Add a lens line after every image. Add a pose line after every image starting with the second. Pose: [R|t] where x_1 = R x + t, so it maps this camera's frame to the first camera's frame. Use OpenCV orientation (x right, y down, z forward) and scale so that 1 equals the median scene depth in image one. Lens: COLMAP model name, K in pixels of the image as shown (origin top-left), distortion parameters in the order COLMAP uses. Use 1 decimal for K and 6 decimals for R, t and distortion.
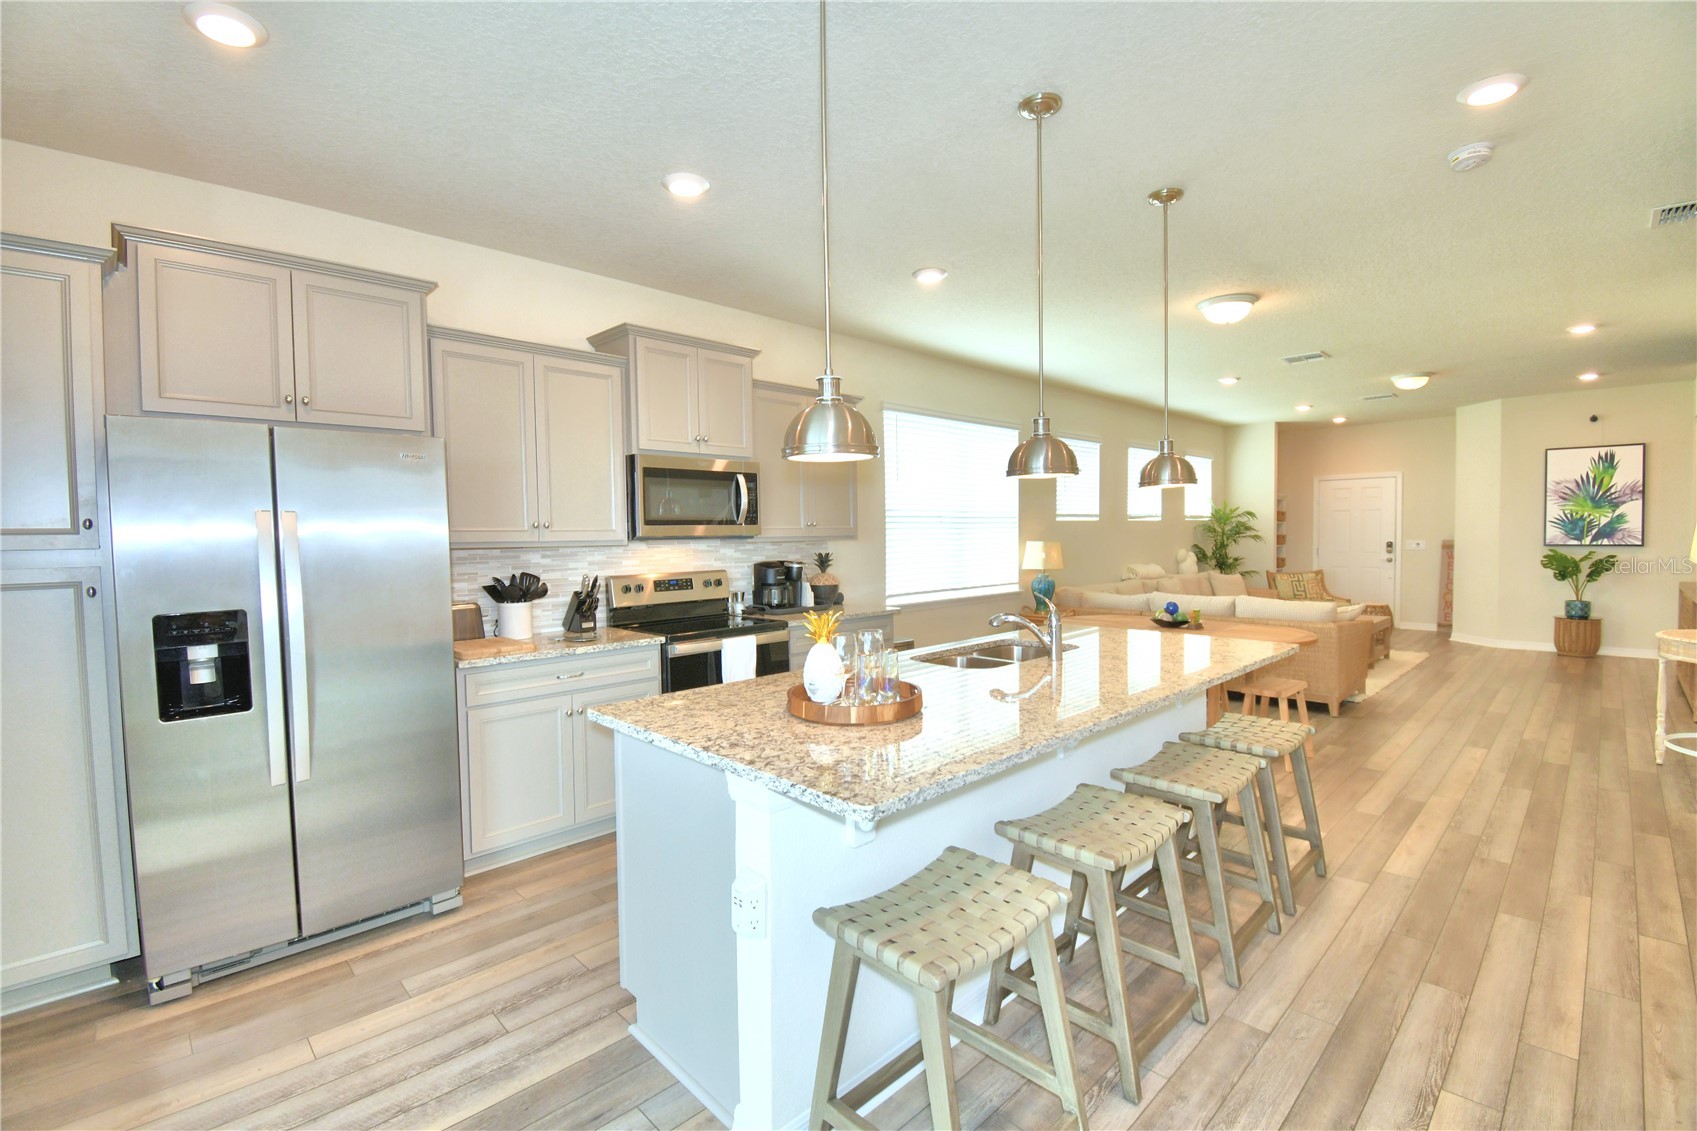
lens RADIAL K [[746.1, 0, 842.6], [0, 746.1, 567.5], [0, 0, 1]] dist [-0.001260, -0.014454]
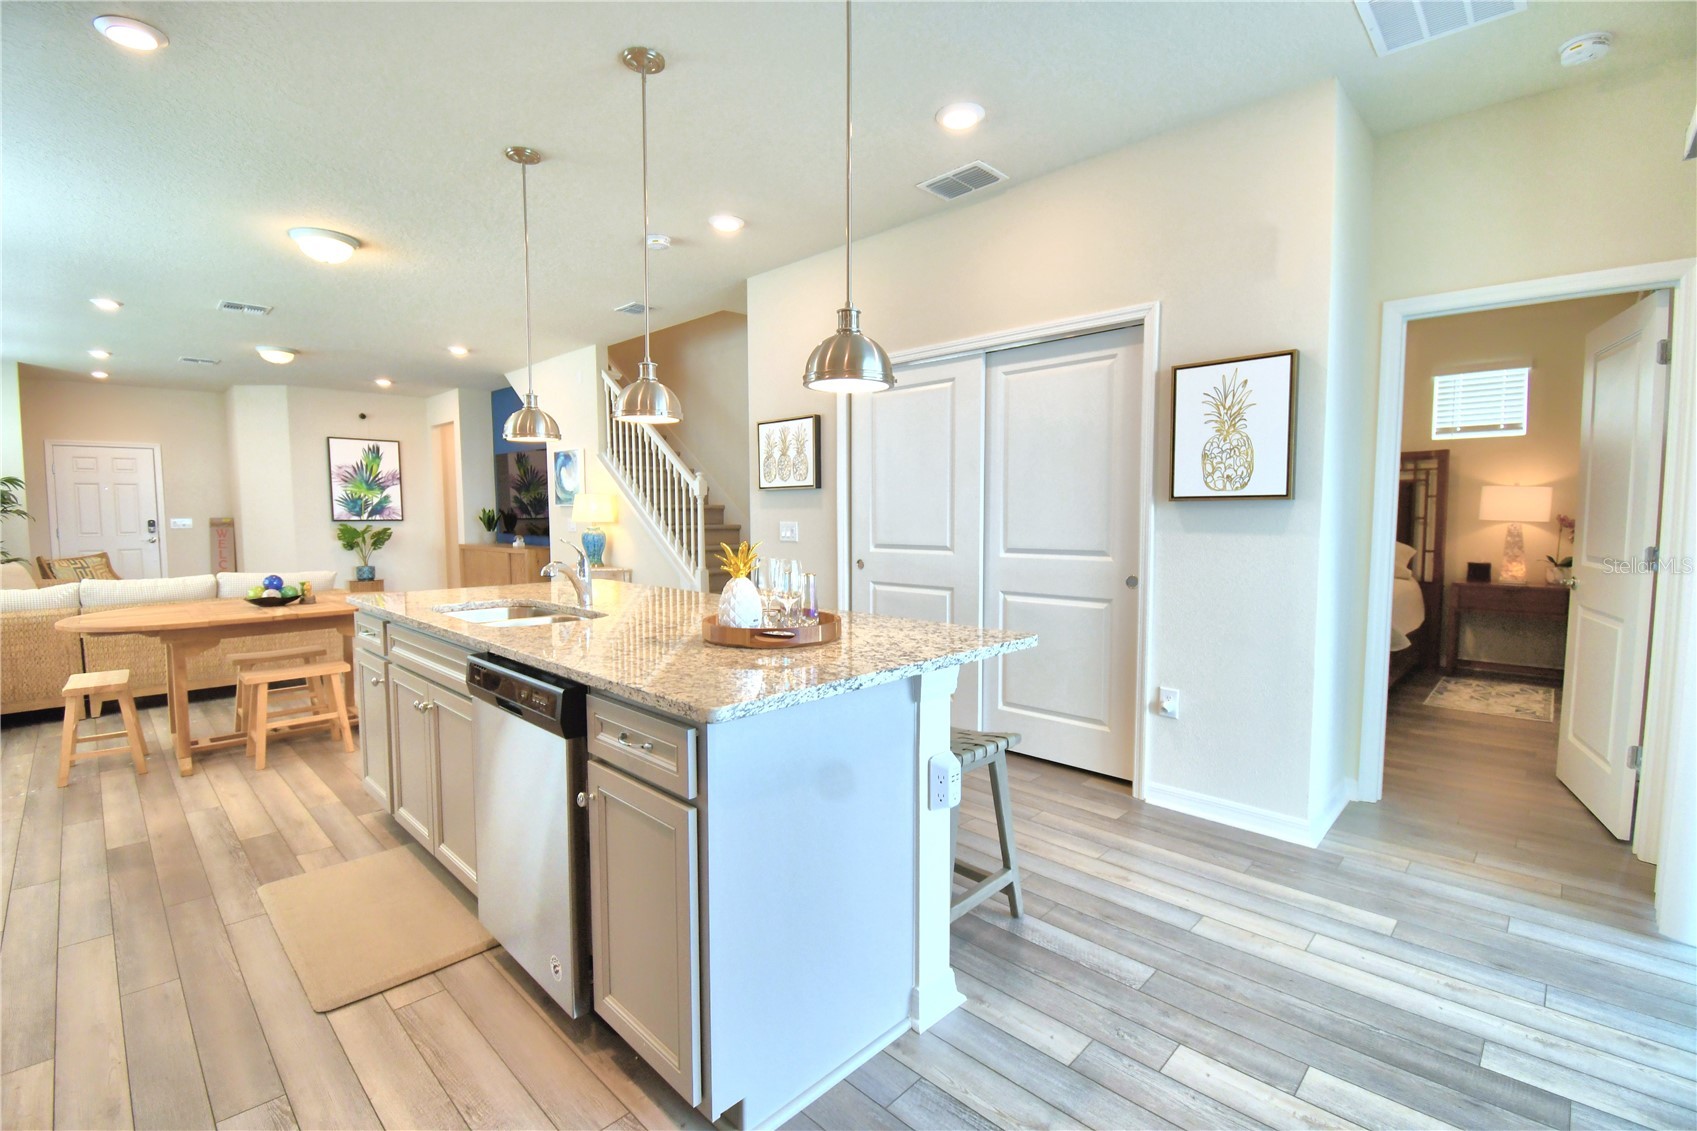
lens RADIAL K [[746.1, 0, 842.6], [0, 746.1, 567.5], [0, 0, 1]] dist [-0.001260, -0.014454]
pose [[-0.028831, -0.057735, 0.997916, -0.250792], [0.045901, 0.997201, 0.059019, 0.011521], [-0.998530, 0.047507, -0.026100, 0.246474]]
